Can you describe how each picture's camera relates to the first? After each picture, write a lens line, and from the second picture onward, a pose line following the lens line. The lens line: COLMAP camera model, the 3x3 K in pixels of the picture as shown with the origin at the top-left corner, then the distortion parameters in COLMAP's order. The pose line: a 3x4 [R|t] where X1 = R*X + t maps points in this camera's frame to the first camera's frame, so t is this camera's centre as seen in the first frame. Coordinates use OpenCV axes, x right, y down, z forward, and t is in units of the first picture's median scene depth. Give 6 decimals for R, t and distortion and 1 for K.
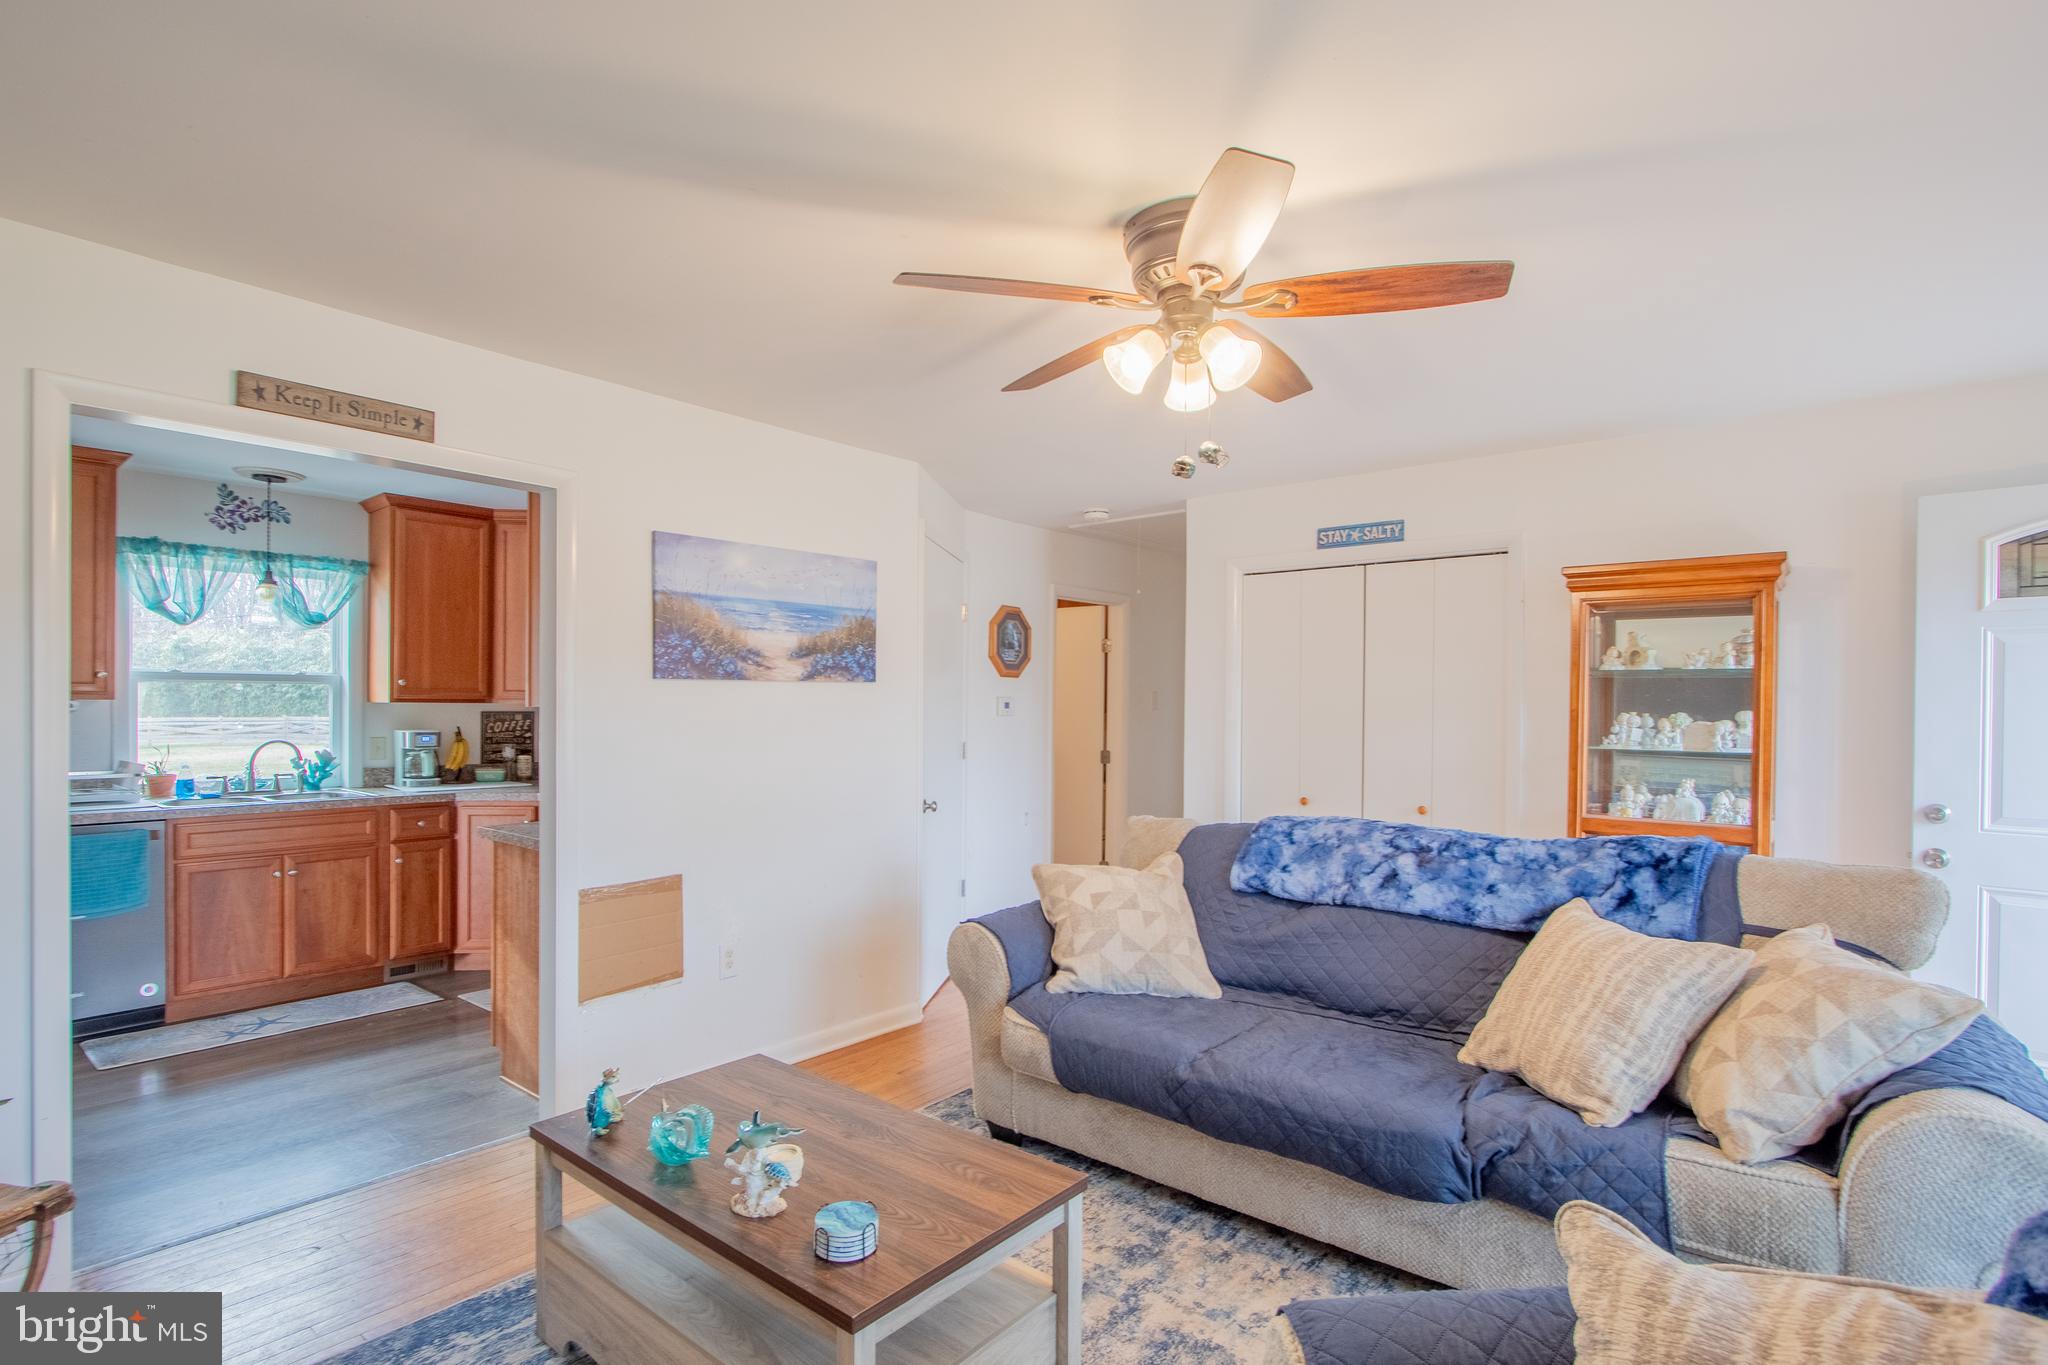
lens RADIAL K [[988.6, 0, 1013.8], [0, 988.6, 710.7], [0, 0, 1]] dist [-0.015325, 0.002702]
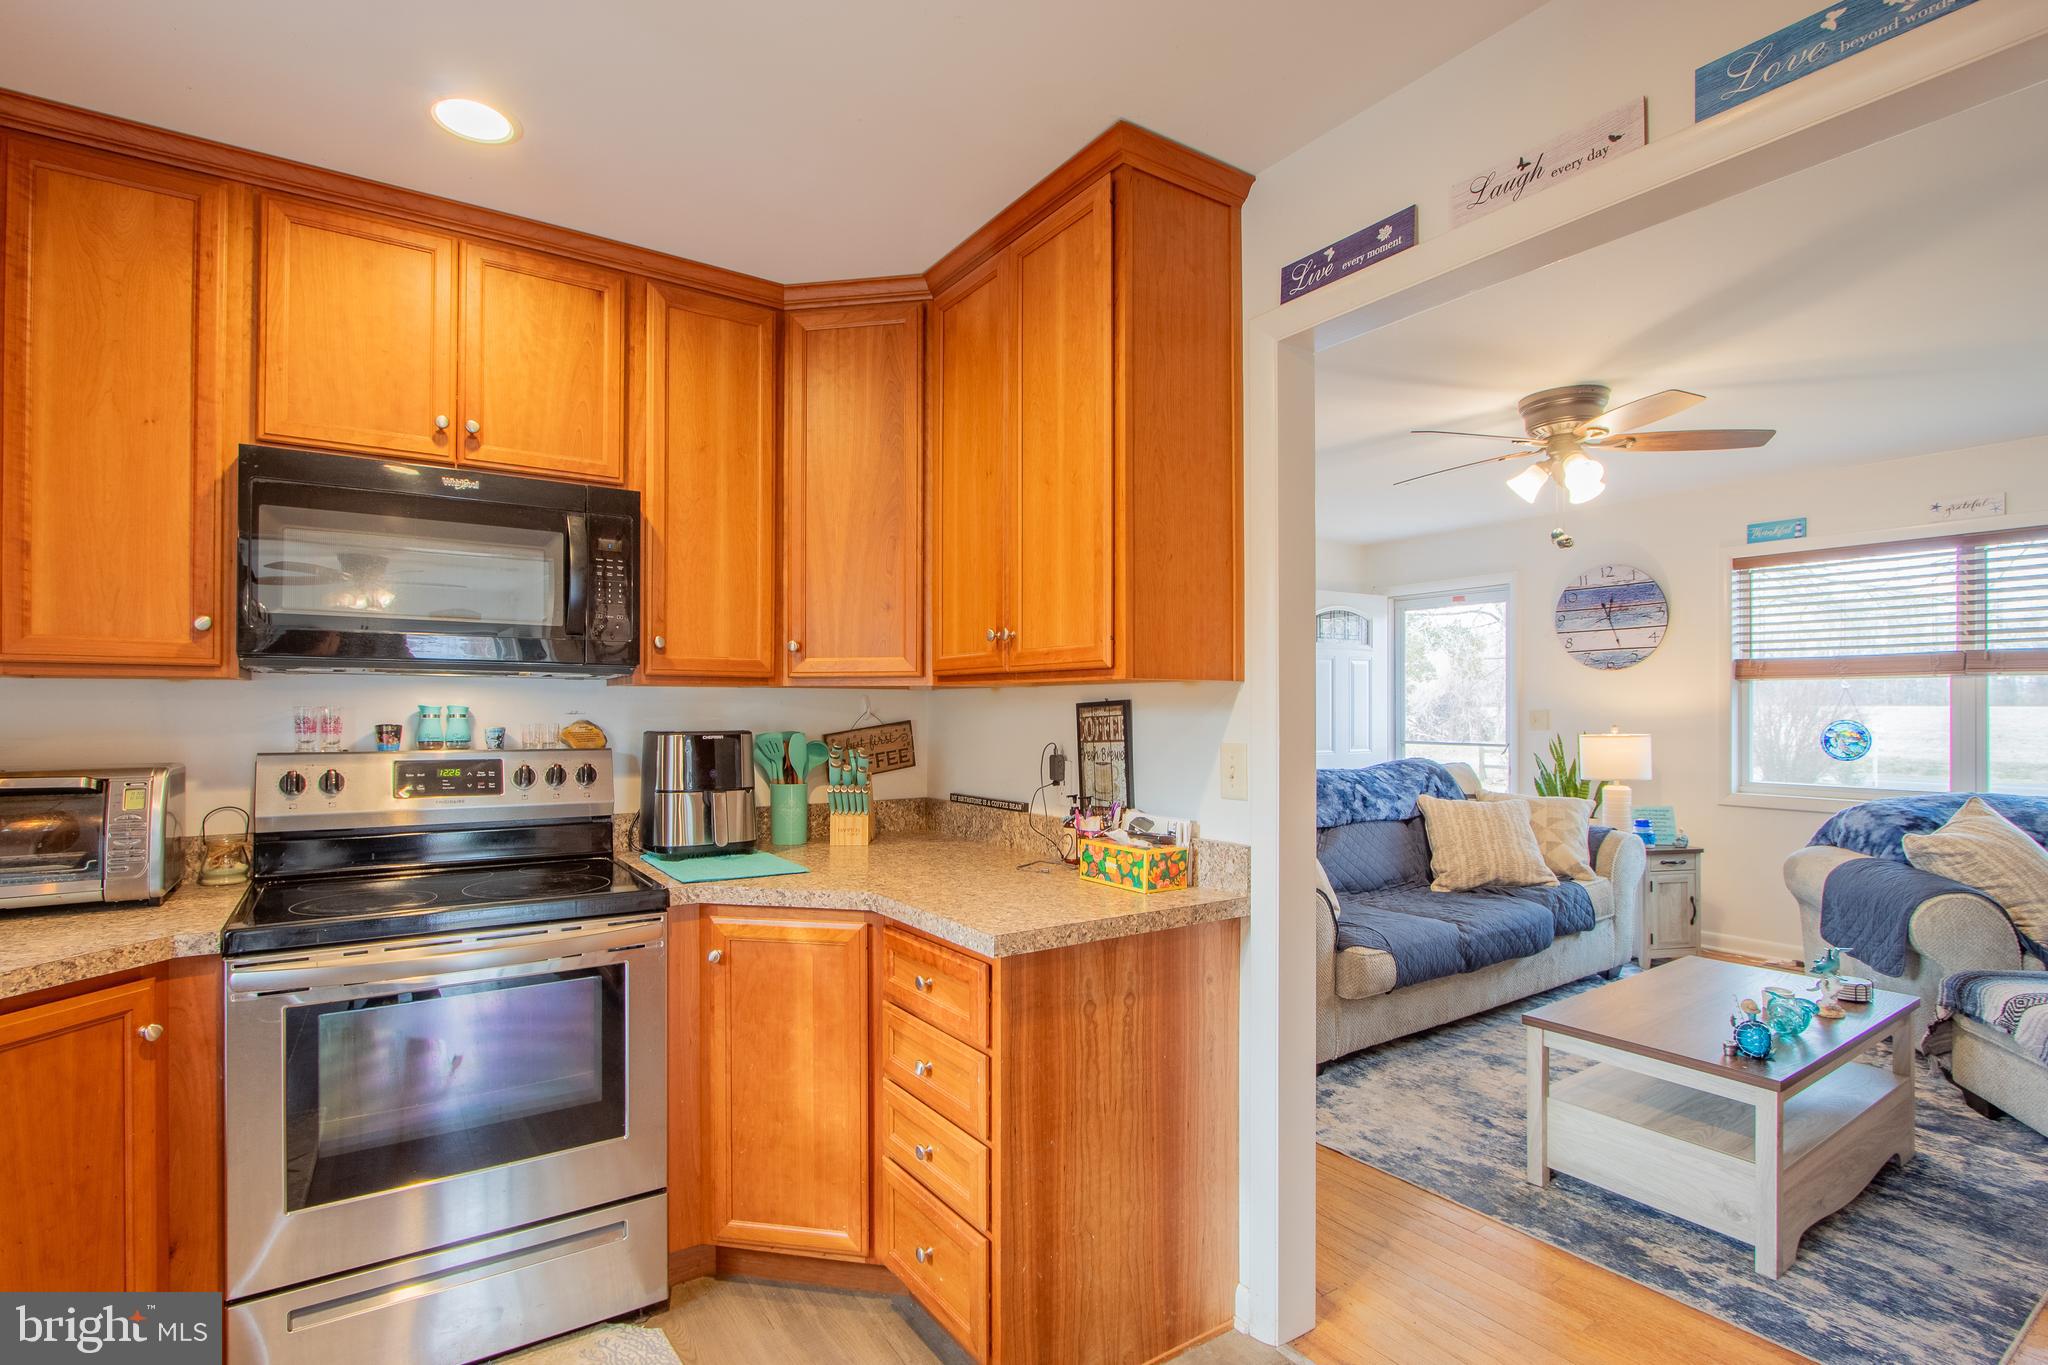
lens RADIAL K [[988.6, 0, 1010.9], [0, 988.6, 704.5], [0, 0, 1]] dist [-0.015325, 0.002702]
pose [[0.279977, -0.004043, 0.959998, -0.899042], [0.007676, 0.999969, 0.001972, 0.007451], [-0.959976, 0.006817, 0.279999, 0.775740]]
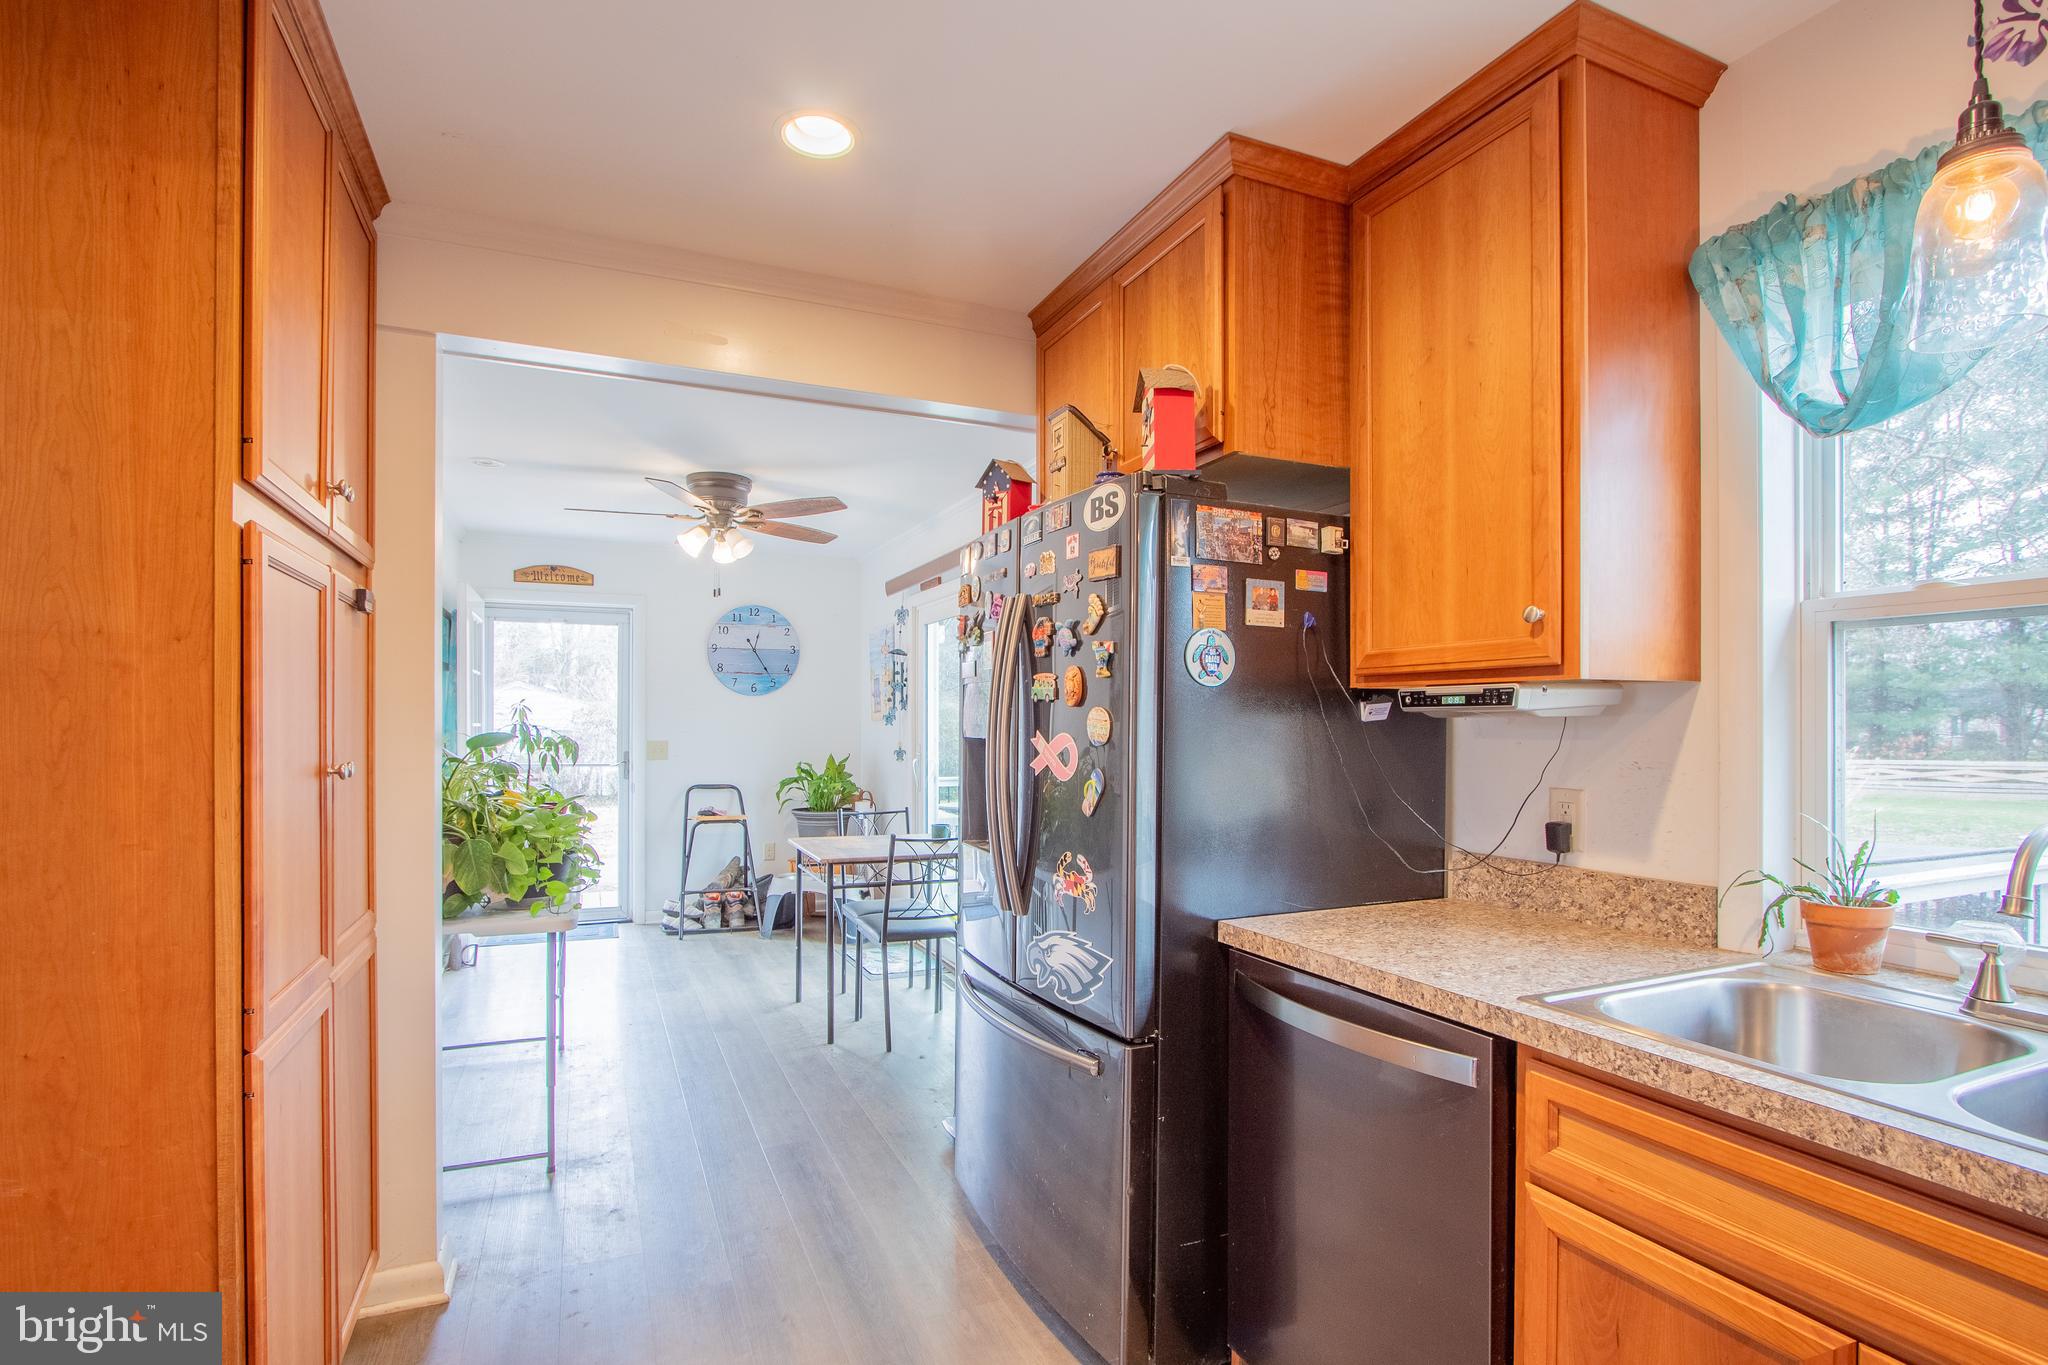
lens RADIAL K [[988.6, 0, 1019.6], [0, 988.6, 726.7], [0, 0, 1]] dist [-0.015325, 0.002702]
pose [[-0.440270, -0.005861, -0.897846, -0.501736], [-0.012296, 0.999924, -0.000498, 0.010859], [0.897781, 0.010820, -0.440308, 1.014686]]
